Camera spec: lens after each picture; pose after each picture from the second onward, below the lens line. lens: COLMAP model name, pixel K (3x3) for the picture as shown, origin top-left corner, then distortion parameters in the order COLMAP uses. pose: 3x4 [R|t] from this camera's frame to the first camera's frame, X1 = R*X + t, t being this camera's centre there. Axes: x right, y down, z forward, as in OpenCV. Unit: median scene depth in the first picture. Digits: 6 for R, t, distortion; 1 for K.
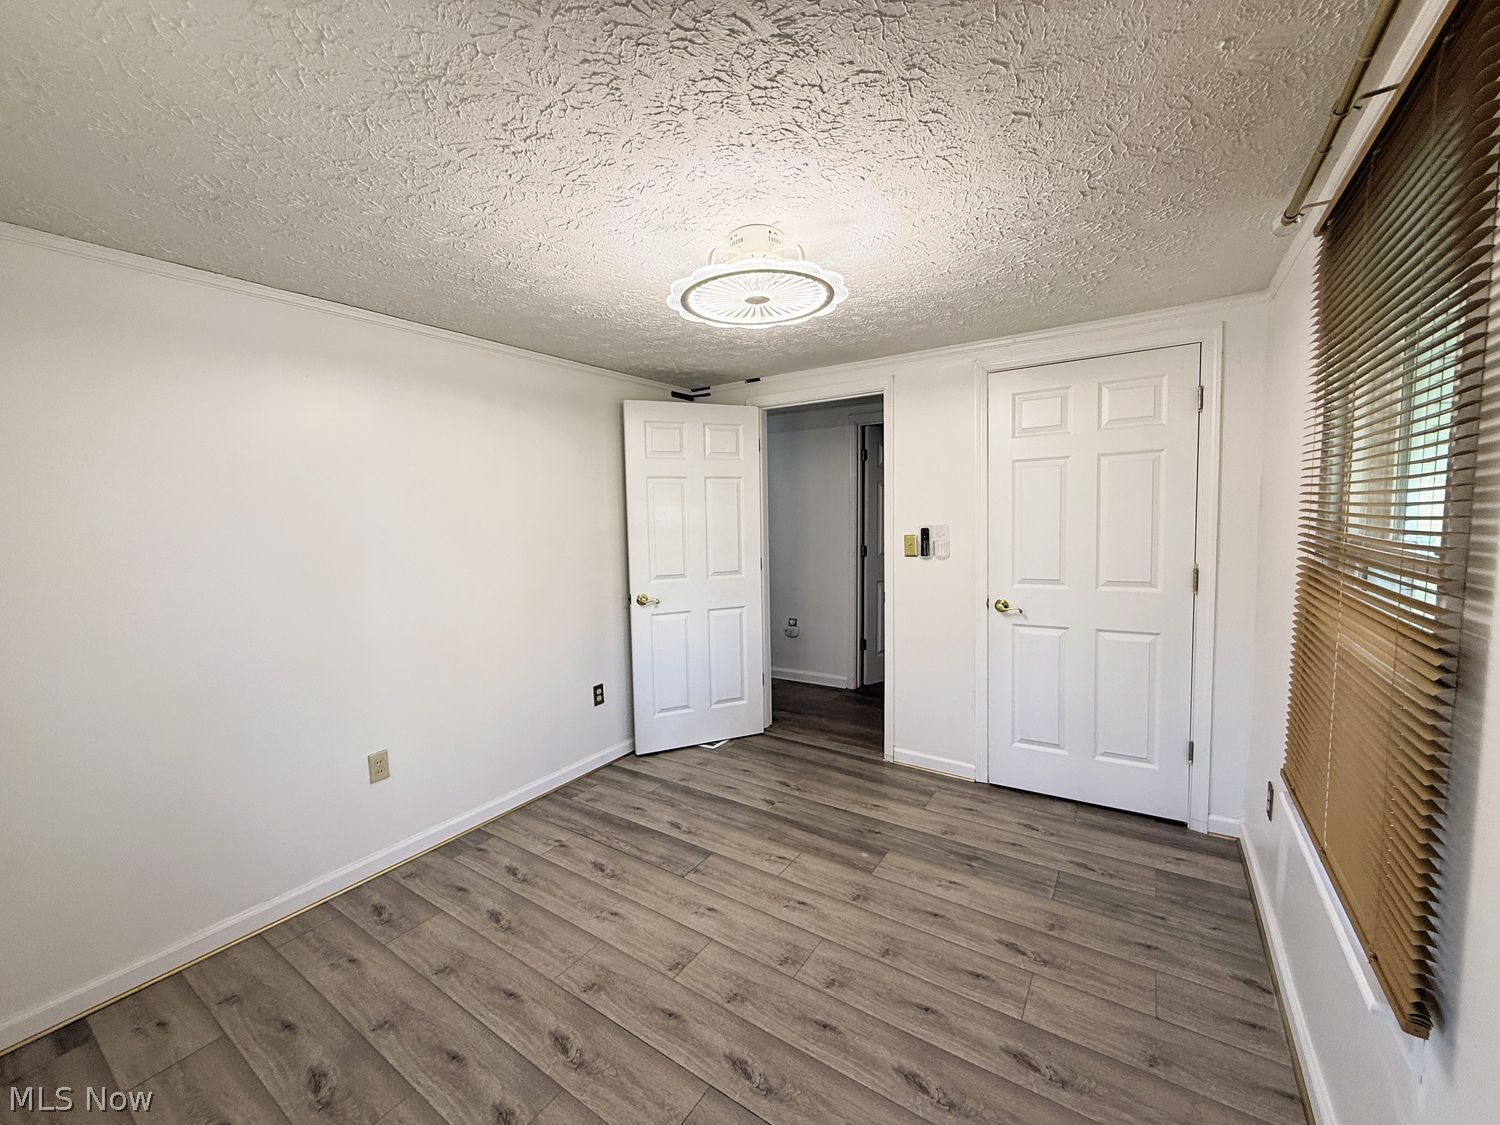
lens RADIAL K [[654.8, 0, 750.0], [0, 654.8, 562.5], [0, 0, 1]] dist [0.000497, 0.000024]
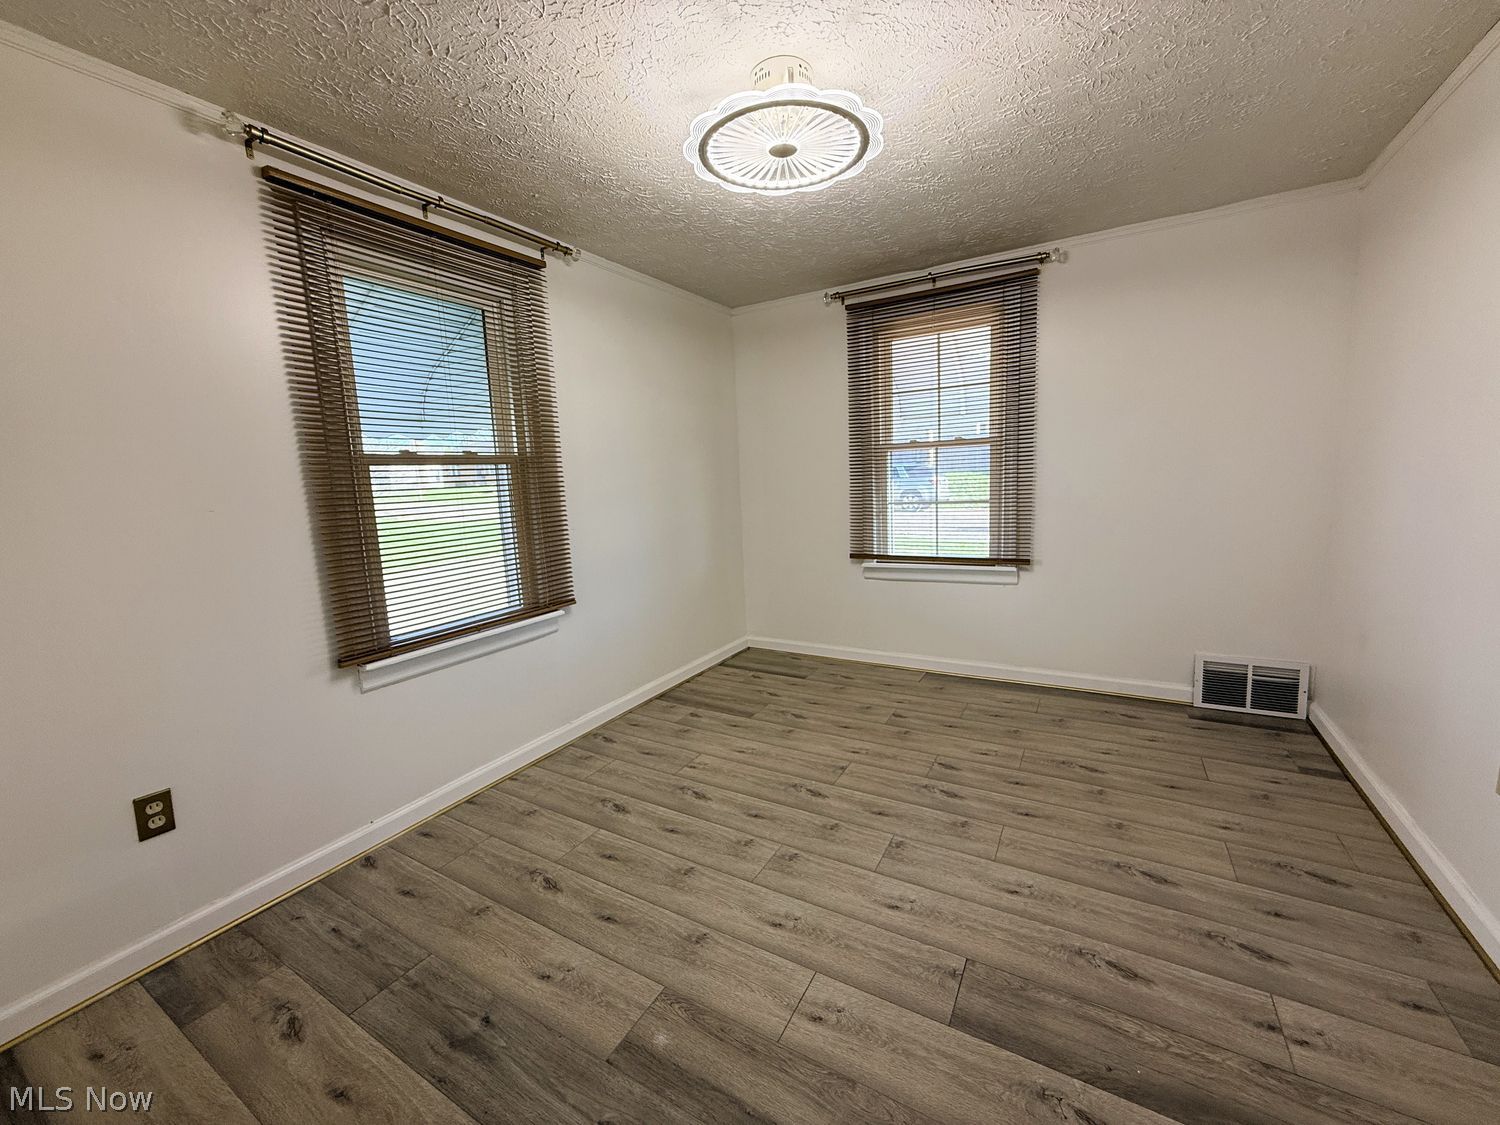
lens RADIAL K [[654.8, 0, 750.0], [0, 654.8, 562.5], [0, 0, 1]] dist [0.000497, 0.000024]
pose [[-0.995987, 0.076188, -0.046966, 0.116875], [0.064151, 0.973617, 0.218984, -0.043483], [0.062411, 0.215092, -0.974598, 1.689684]]
